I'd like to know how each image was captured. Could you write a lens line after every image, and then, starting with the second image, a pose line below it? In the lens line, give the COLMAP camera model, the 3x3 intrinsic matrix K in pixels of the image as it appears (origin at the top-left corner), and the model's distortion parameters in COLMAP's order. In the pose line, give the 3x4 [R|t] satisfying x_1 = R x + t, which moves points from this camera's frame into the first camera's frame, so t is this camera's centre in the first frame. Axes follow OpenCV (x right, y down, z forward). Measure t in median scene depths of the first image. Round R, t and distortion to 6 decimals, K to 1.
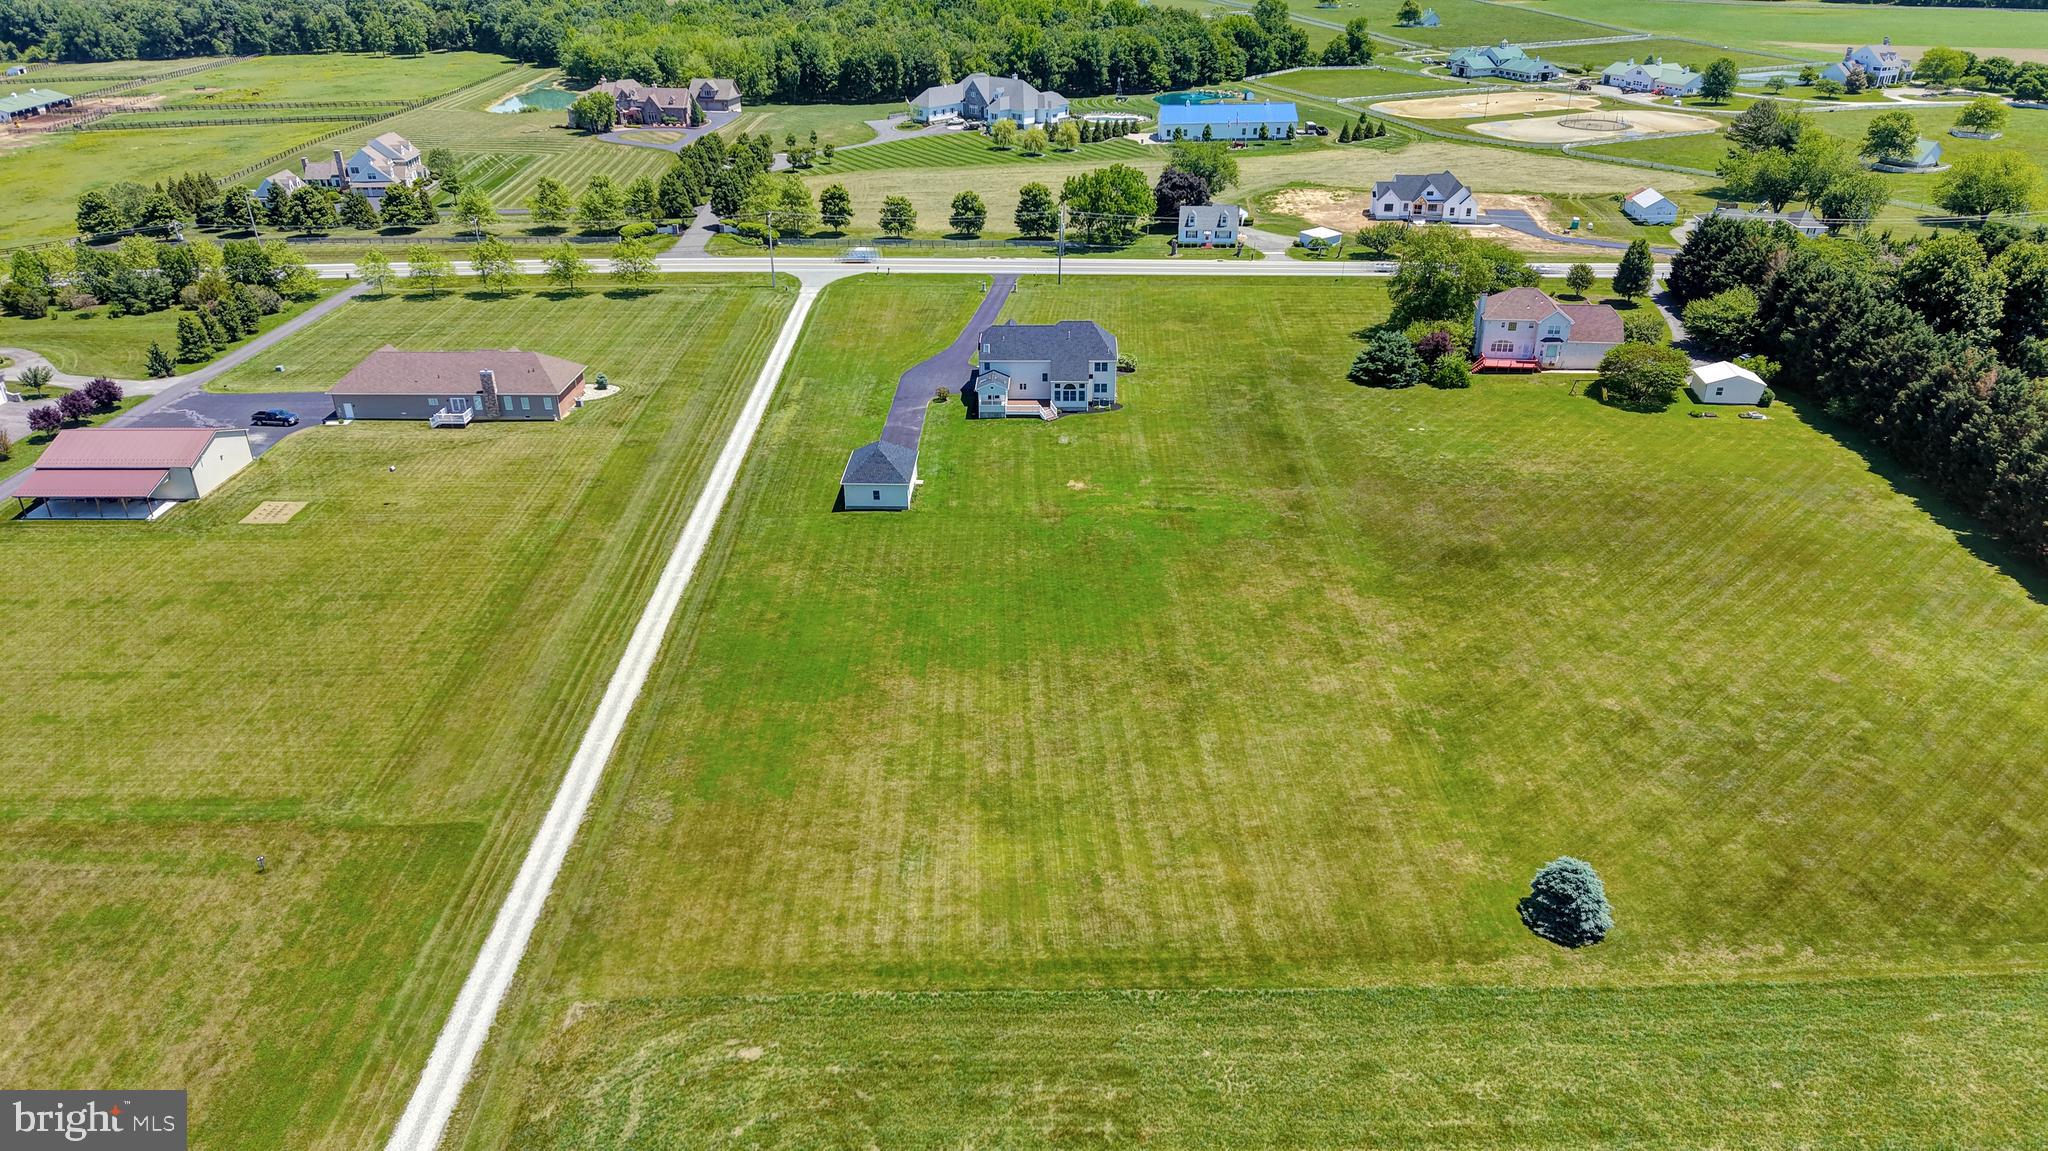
lens RADIAL K [[1357.9, 0, 1018.8], [0, 1357.9, 580.7], [0, 0, 1]] dist [0.053317, -0.059043]
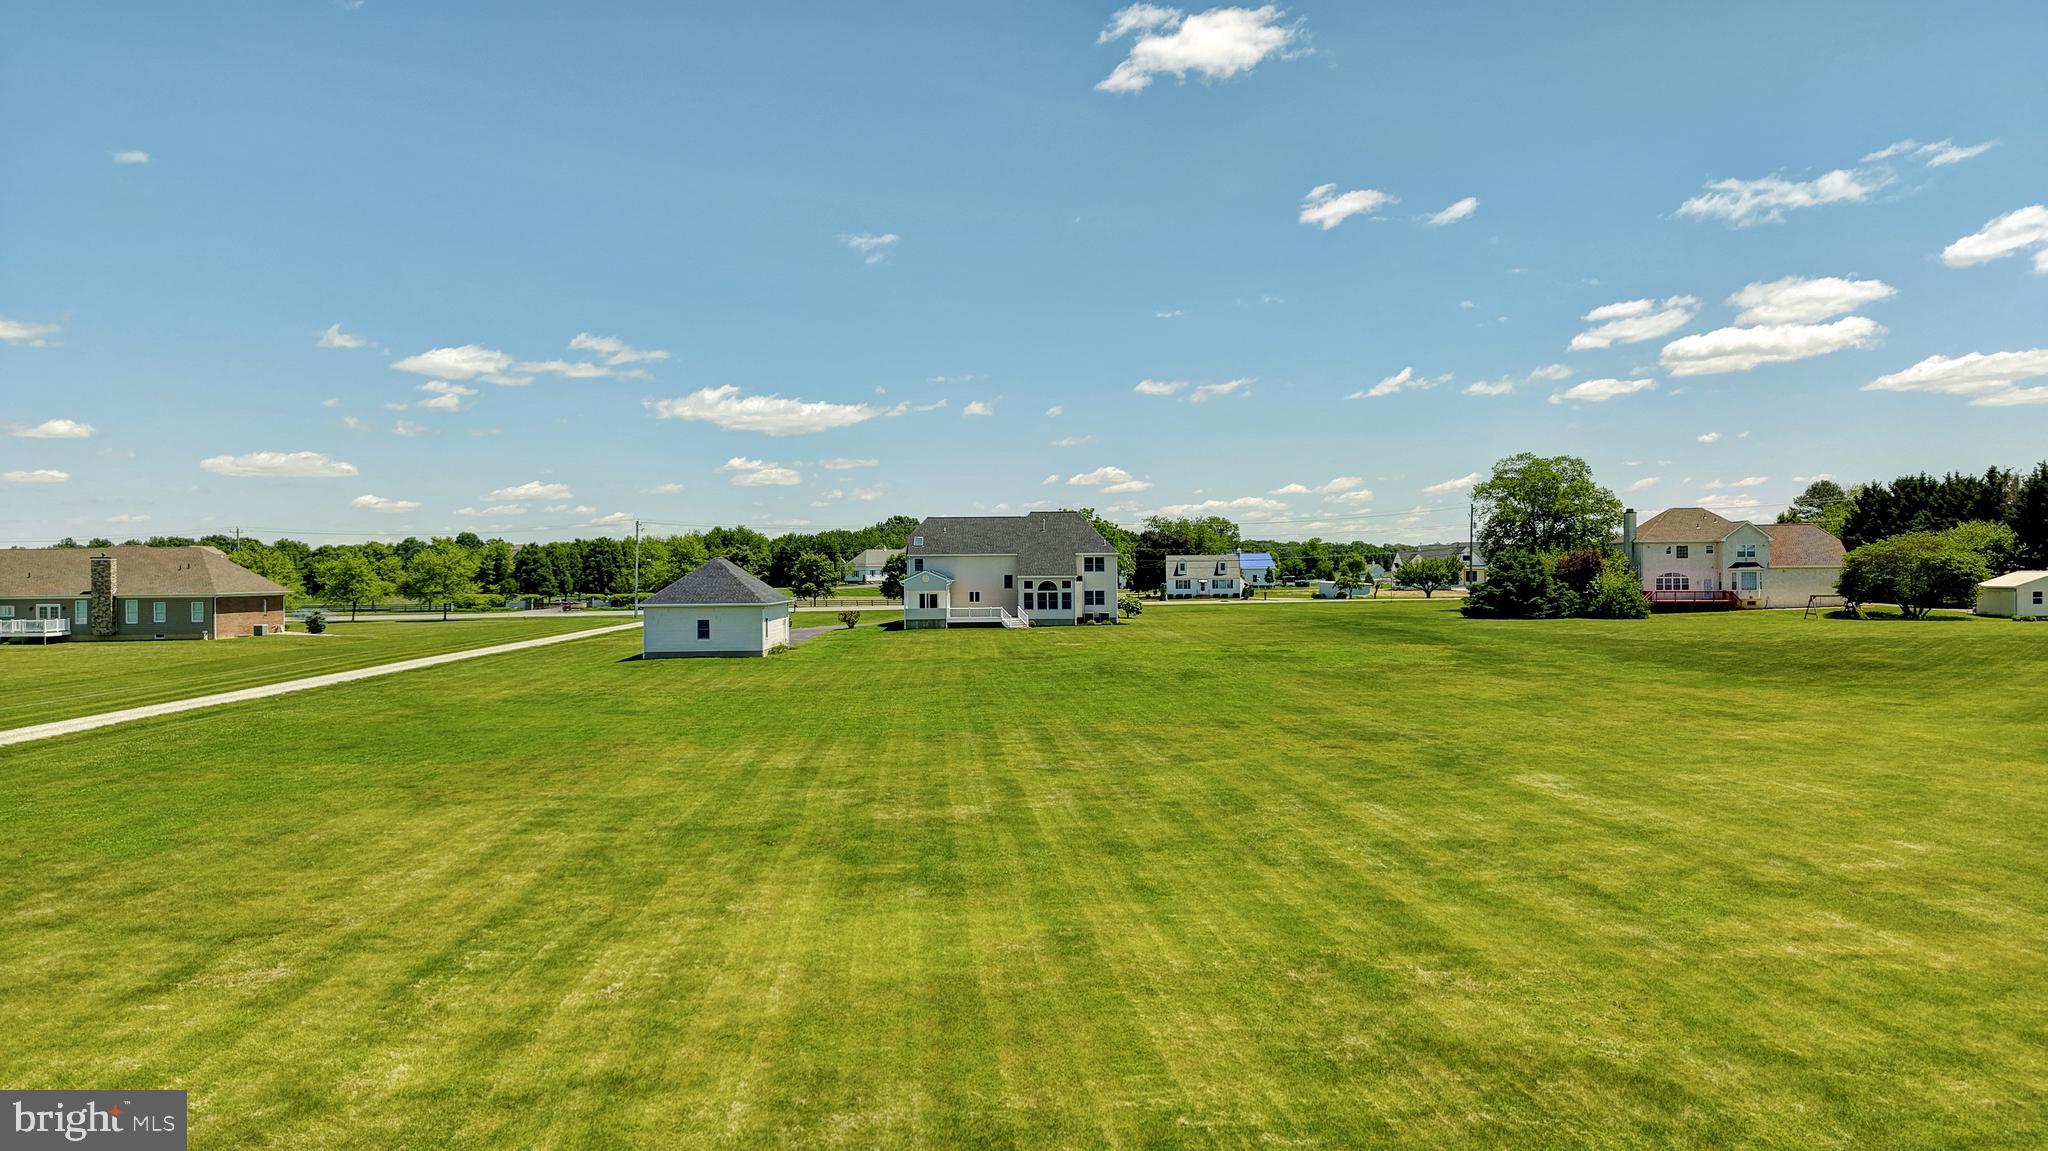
lens RADIAL K [[1357.9, 0, 1018.8], [0, 1357.9, 580.7], [0, 0, 1]] dist [0.053317, -0.059043]
pose [[0.999164, -0.000269, 0.040885, -0.001934], [0.018645, 0.892942, -0.449785, 0.140419], [-0.036387, 0.450172, 0.892200, 0.427784]]
